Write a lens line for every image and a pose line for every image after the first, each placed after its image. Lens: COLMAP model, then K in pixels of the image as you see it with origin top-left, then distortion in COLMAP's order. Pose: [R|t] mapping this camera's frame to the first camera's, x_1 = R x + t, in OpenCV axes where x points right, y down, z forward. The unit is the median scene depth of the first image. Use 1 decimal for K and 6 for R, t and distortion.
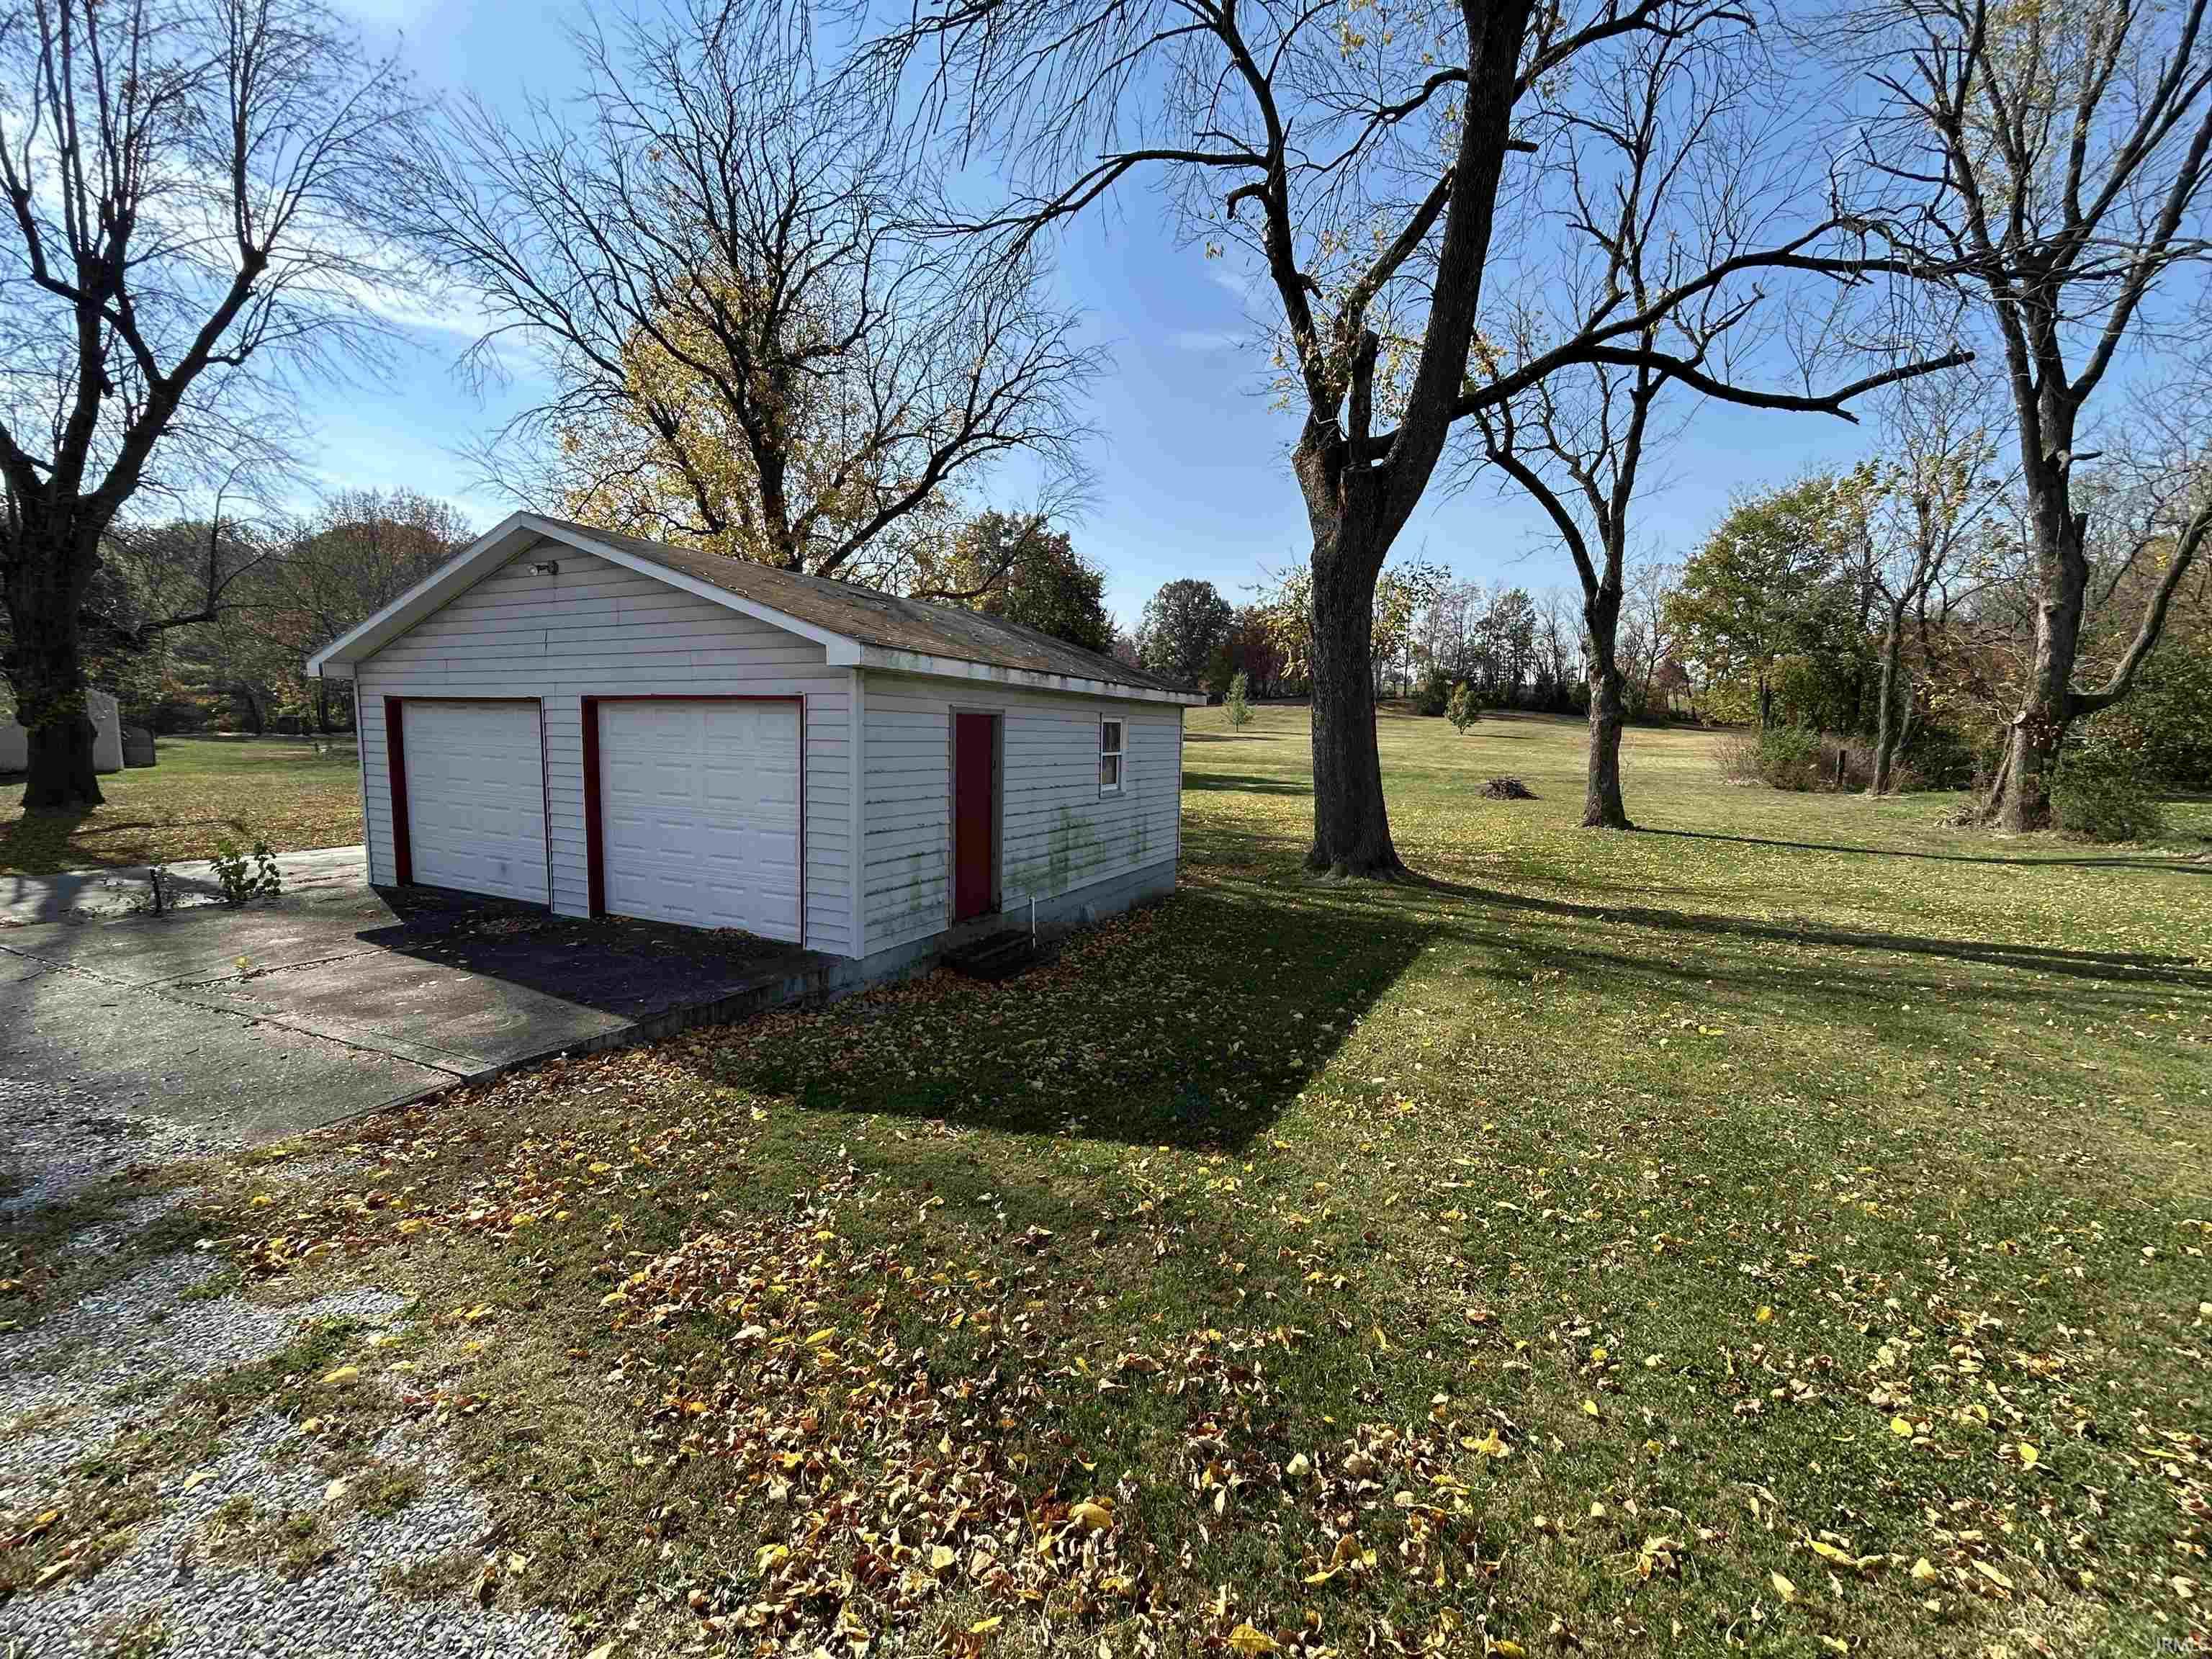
lens RADIAL K [[899.4, 0, 1106.0], [0, 899.4, 829.5], [0, 0, 1]] dist [0.000052, -0.000722]
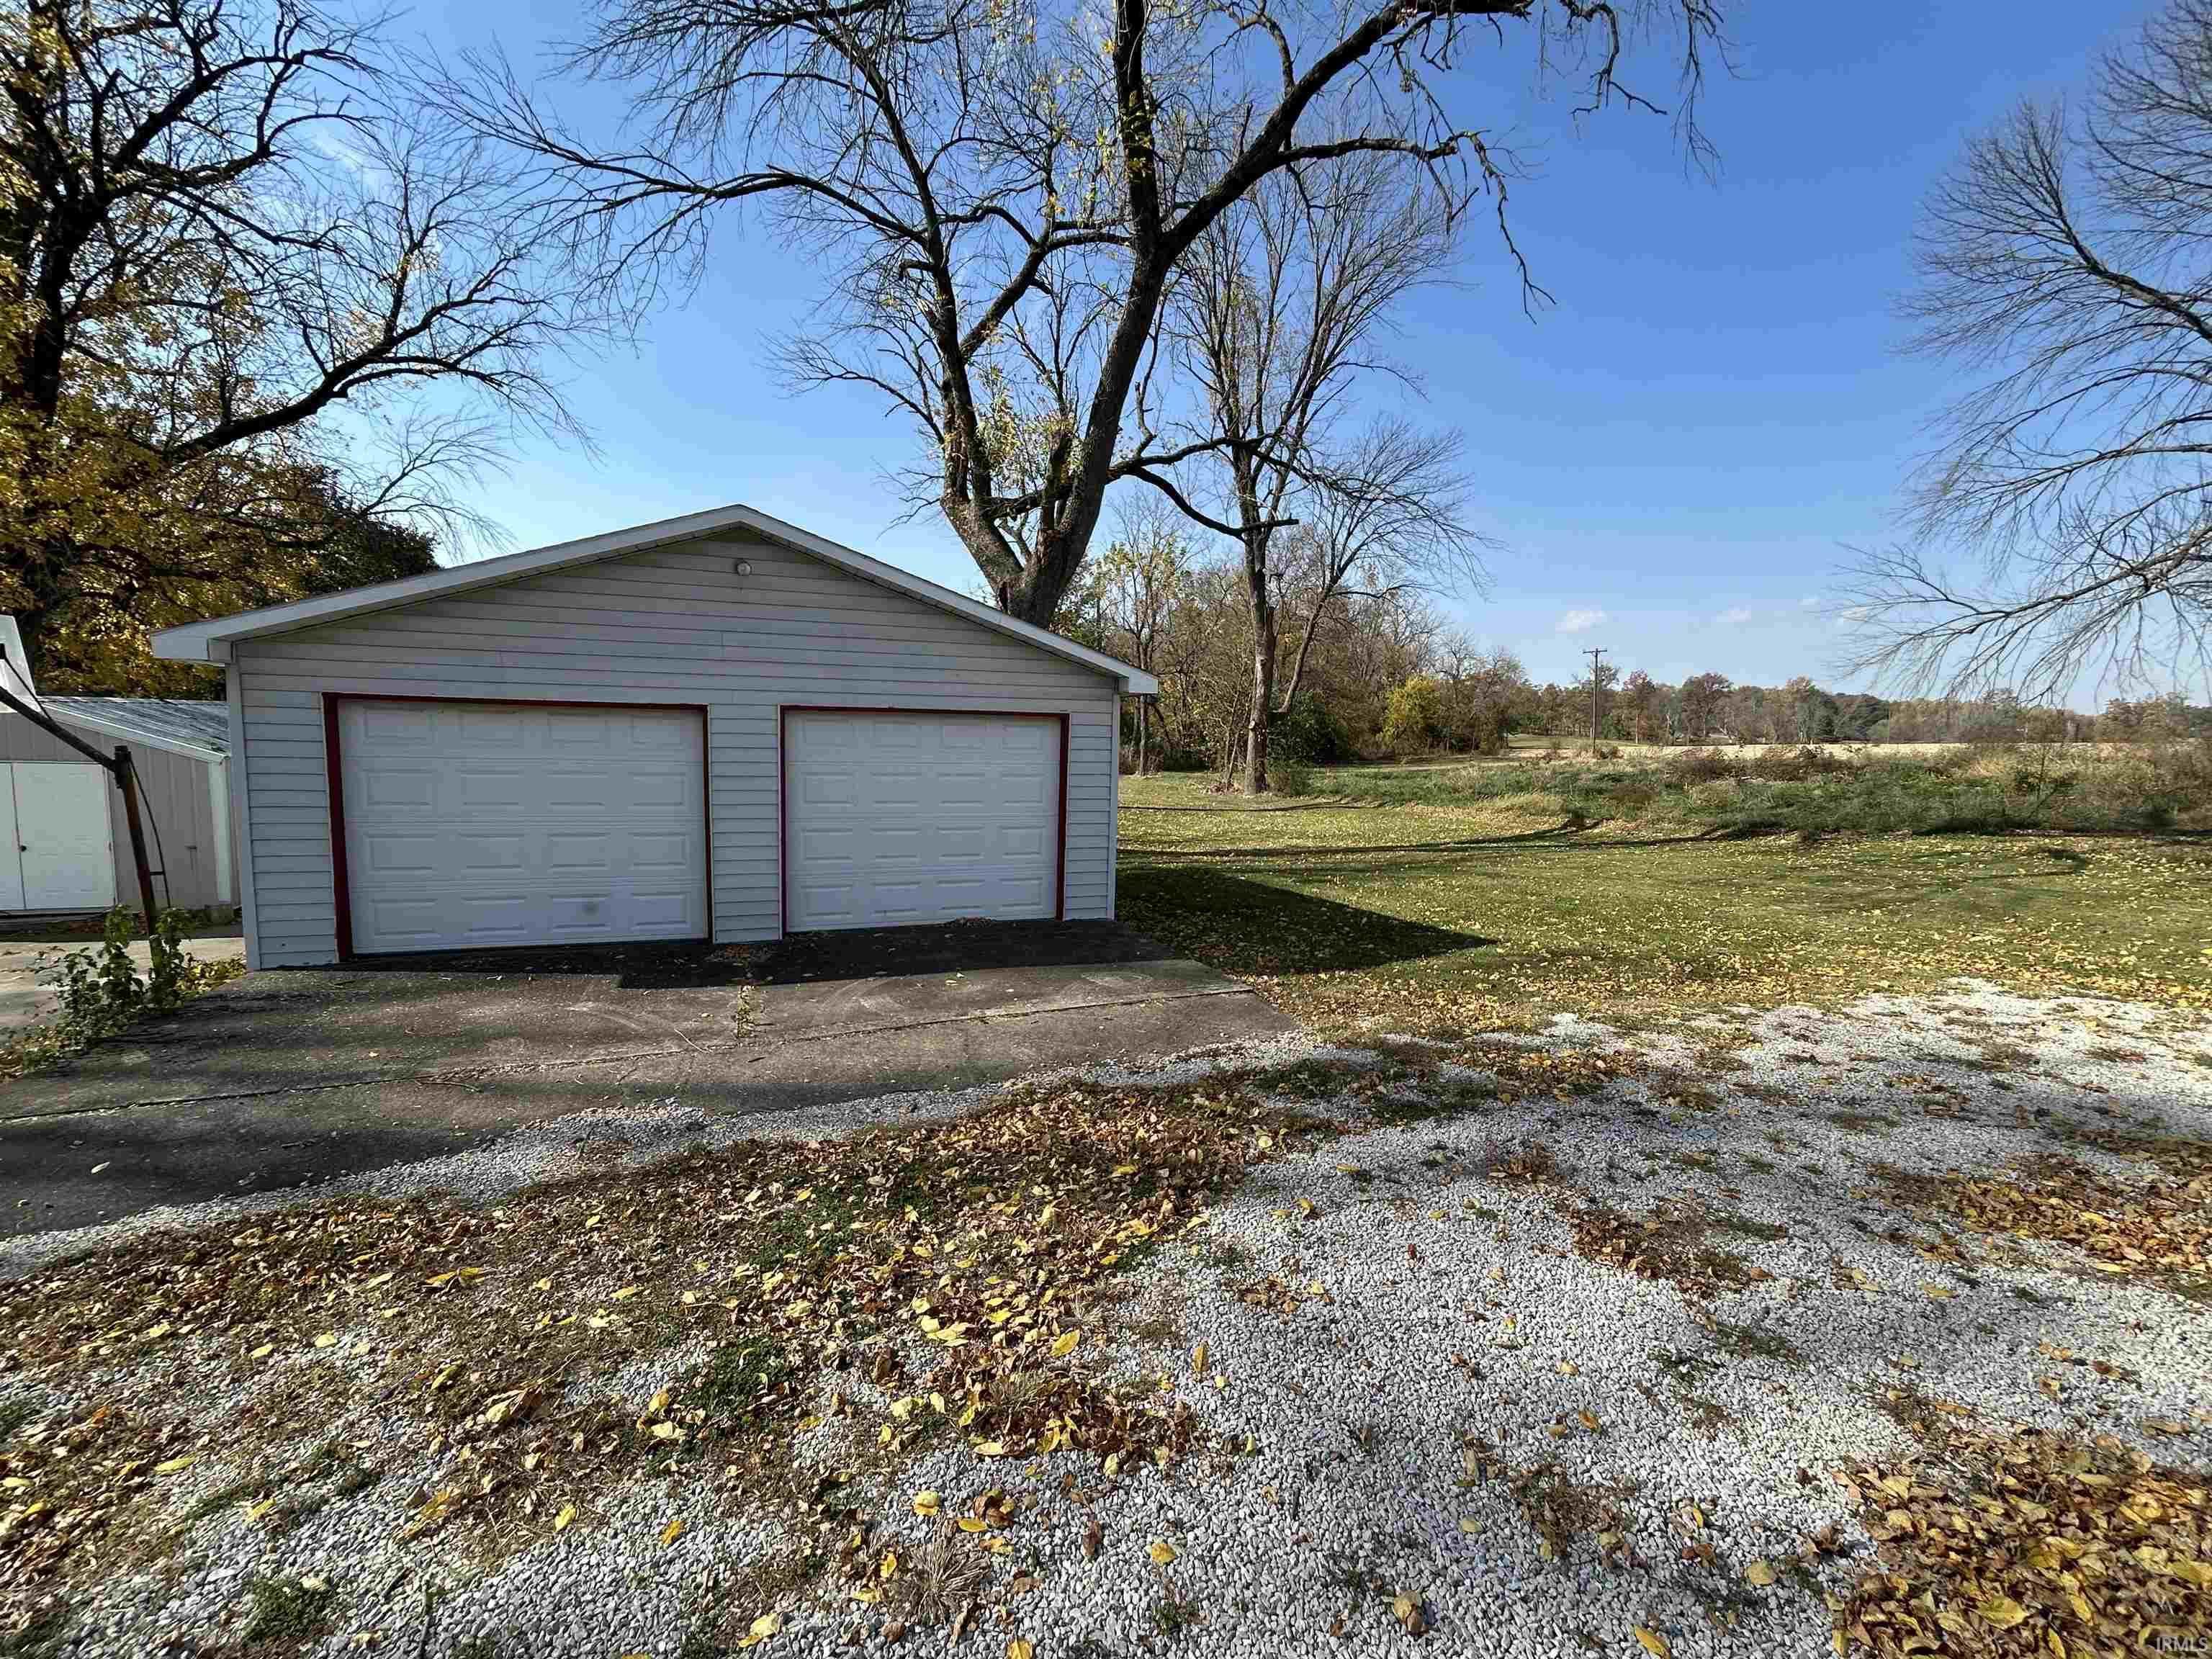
lens RADIAL K [[899.4, 0, 1106.0], [0, 899.4, 829.5], [0, 0, 1]] dist [0.000052, -0.000722]
pose [[0.697354, -0.076510, 0.712632, -0.584173], [0.072881, 0.996702, 0.035690, -0.014763], [-0.713012, 0.027049, 0.700630, 0.048113]]
